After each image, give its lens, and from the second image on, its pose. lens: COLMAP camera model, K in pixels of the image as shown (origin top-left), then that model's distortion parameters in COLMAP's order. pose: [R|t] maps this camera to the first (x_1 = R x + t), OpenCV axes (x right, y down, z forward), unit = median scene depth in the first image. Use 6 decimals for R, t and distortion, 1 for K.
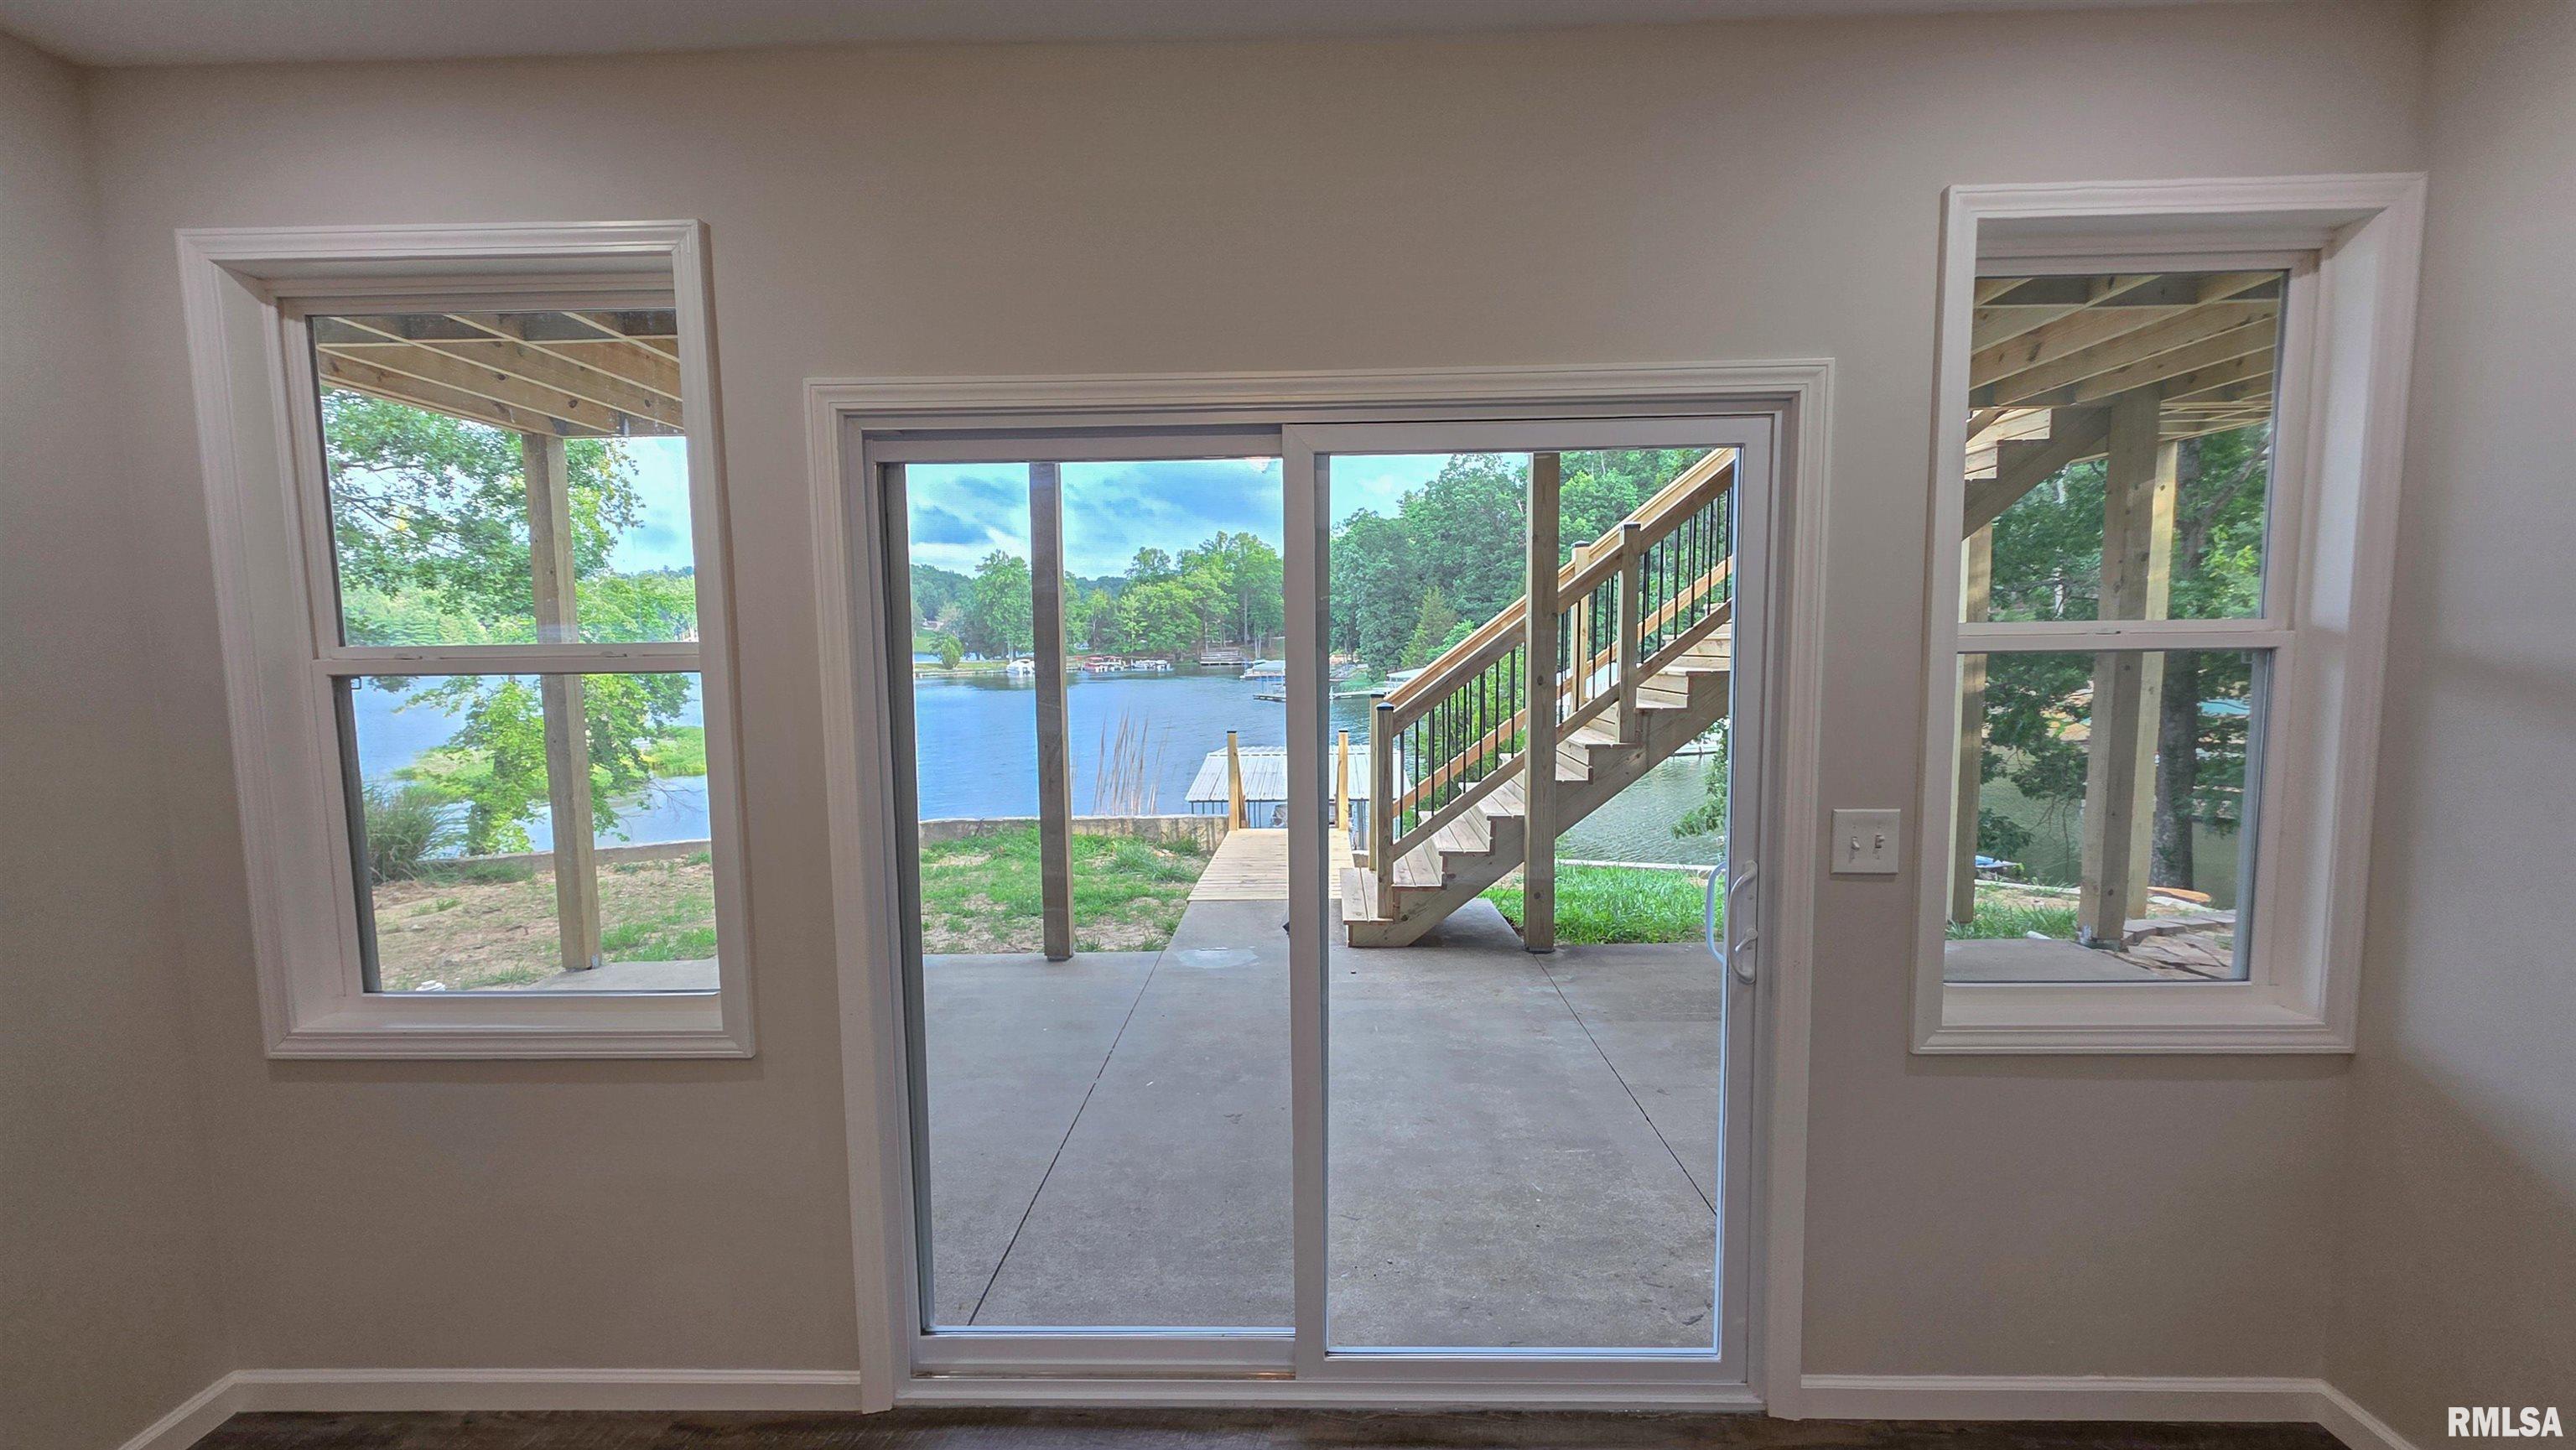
lens RADIAL K [[1024.1, 0, 1282.2], [0, 1024.1, 728.5], [0, 0, 1]] dist [0.002934, 0.000318]
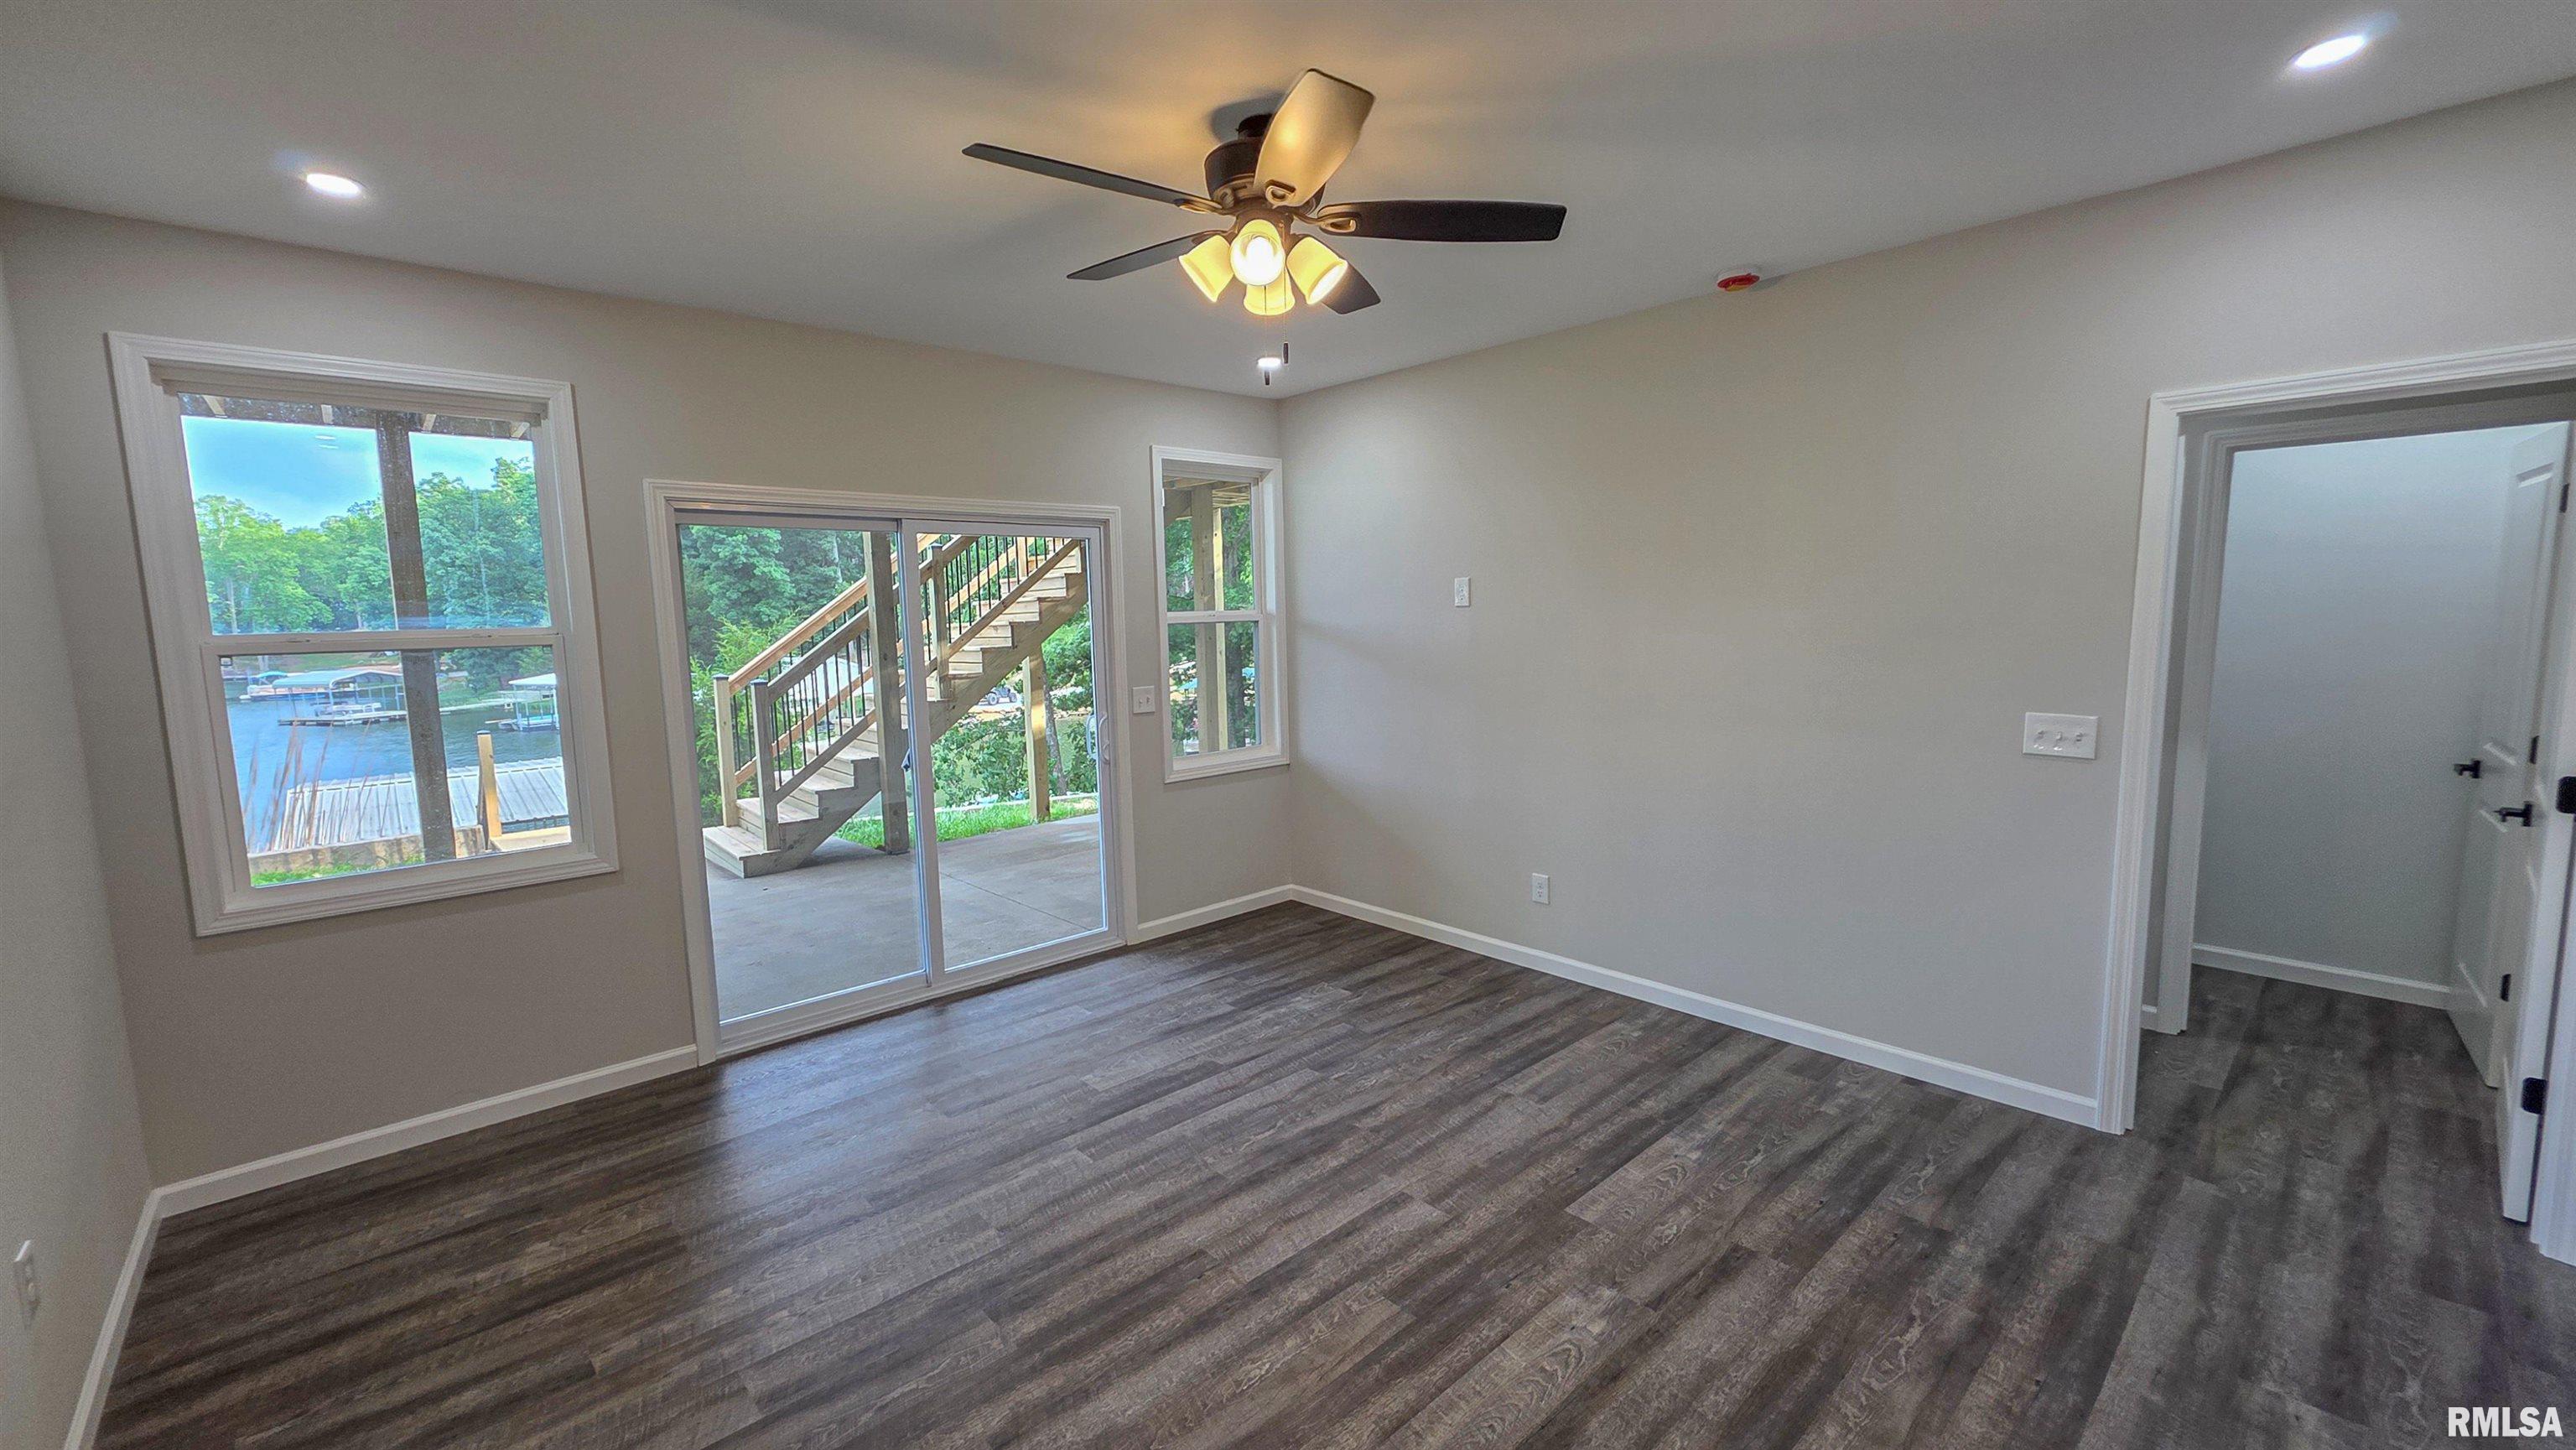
lens RADIAL K [[1024.1, 0, 1282.2], [0, 1024.1, 728.5], [0, 0, 1]] dist [0.002934, 0.000318]
pose [[0.719583, -0.081827, 0.689569, -0.311128], [0.078022, 0.996272, 0.036803, 0.038587], [-0.690009, 0.027319, 0.723285, -0.351689]]
